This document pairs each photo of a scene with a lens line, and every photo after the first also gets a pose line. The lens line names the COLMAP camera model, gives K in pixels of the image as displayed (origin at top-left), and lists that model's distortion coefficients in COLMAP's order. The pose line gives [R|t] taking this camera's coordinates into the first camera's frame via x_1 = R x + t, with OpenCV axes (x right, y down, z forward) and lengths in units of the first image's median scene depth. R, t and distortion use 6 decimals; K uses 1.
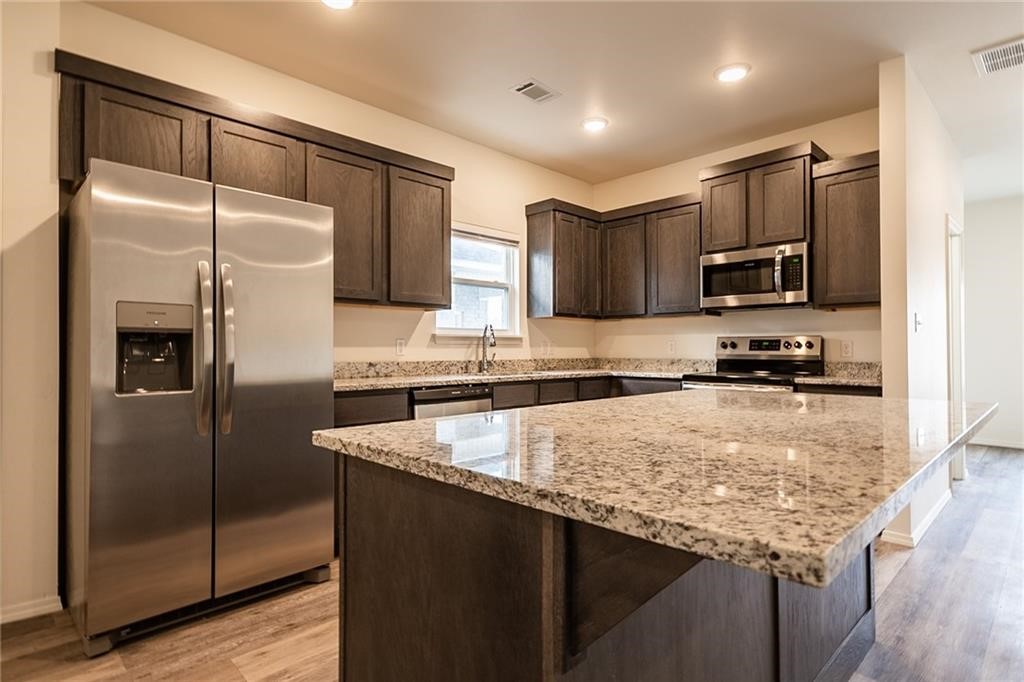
lens RADIAL K [[526.7, 0, 504.2], [0, 526.7, 344.2], [0, 0, 1]] dist [0.007542, -0.000697]
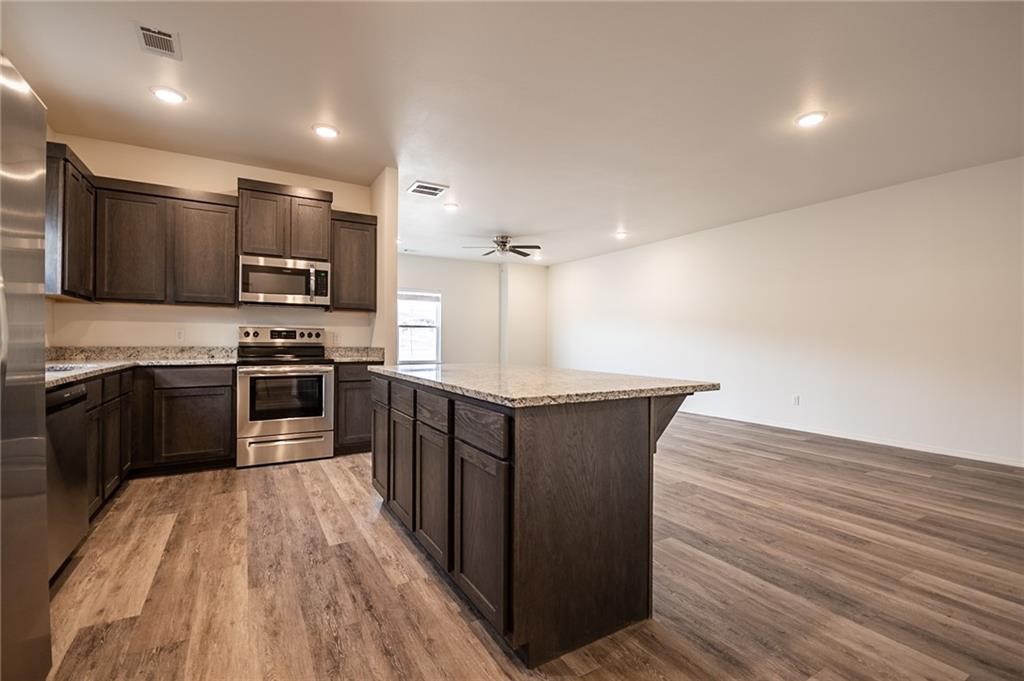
lens RADIAL K [[461.9, 0, 501.5], [0, 461.9, 339.5], [0, 0, 1]] dist [-0.003046, -0.002936]
pose [[0.243966, 0.003461, 0.969778, -0.467530], [-0.016956, 0.999856, 0.000697, 0.003610], [-0.969636, -0.016614, 0.243990, 0.223995]]
